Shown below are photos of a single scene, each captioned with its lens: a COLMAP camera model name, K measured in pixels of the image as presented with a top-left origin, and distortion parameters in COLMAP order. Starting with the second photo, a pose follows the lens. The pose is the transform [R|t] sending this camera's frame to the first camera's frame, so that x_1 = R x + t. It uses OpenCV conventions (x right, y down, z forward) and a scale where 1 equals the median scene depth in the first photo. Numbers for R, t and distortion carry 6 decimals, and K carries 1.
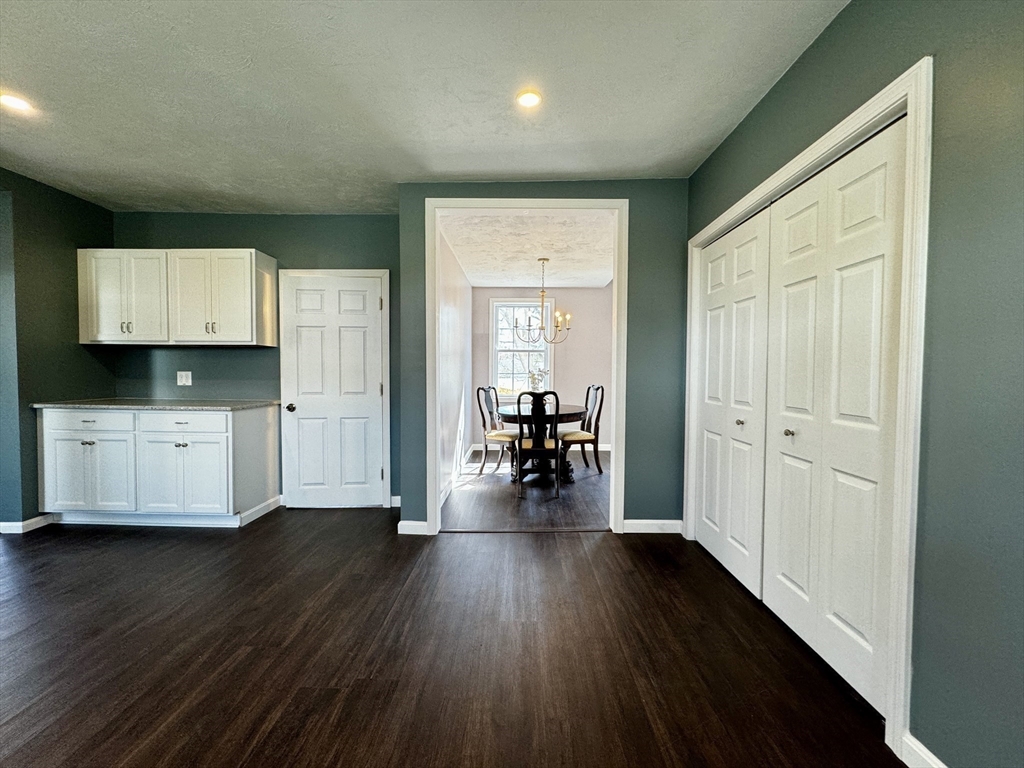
lens RADIAL K [[407.6, 0, 510.3], [0, 407.6, 383.0], [0, 0, 1]] dist [-0.002092, 0.000164]
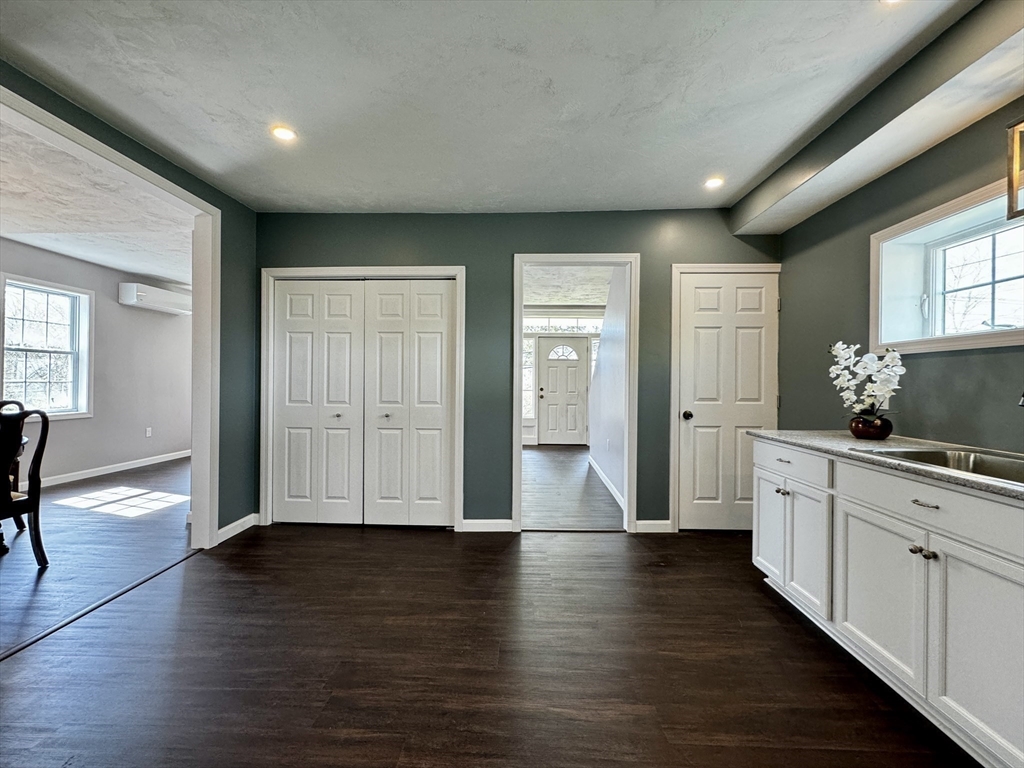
lens RADIAL K [[433.4, 0, 511.9], [0, 433.4, 383.8], [0, 0, 1]] dist [-0.004310, 0.000472]
pose [[0.018516, -0.011190, 0.999766, -0.704142], [0.022856, 0.999681, 0.010765, -0.014634], [-0.999567, 0.022651, 0.018765, 0.242532]]
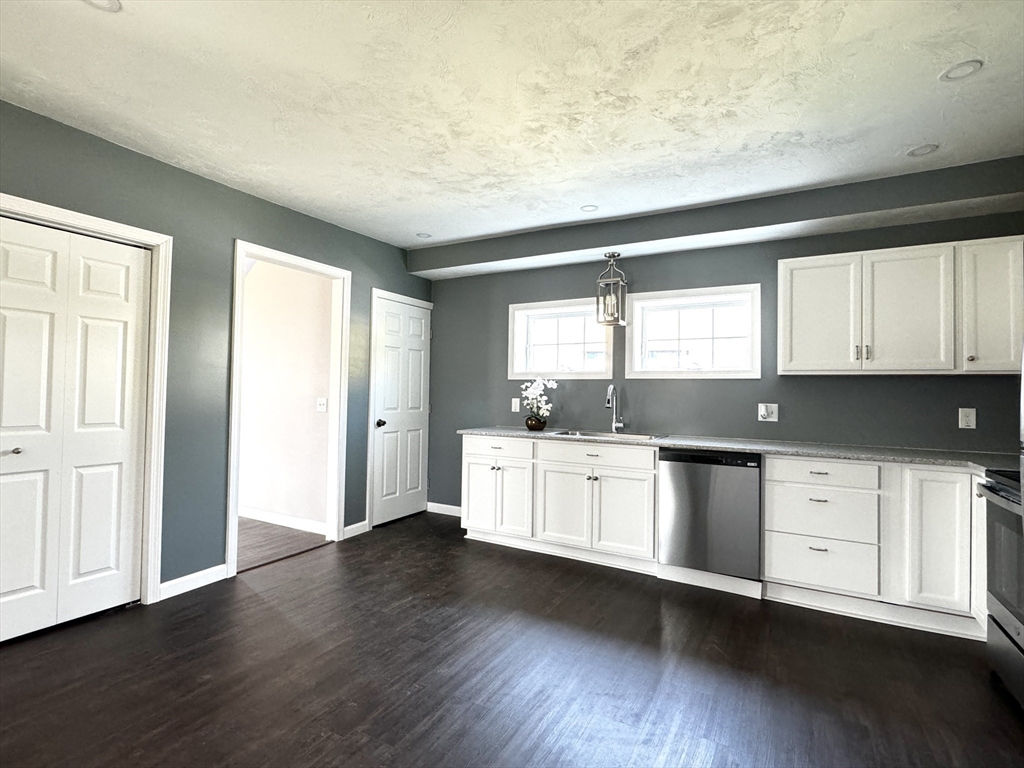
lens RADIAL K [[502.8, 0, 515.8], [0, 502.8, 380.9], [0, 0, 1]] dist [-0.002224, -0.000380]
pose [[-0.884960, -0.010936, 0.465538, -0.614911], [-0.009915, 0.999940, 0.004642, -0.044742], [-0.465561, -0.000508, -0.885016, 0.902097]]
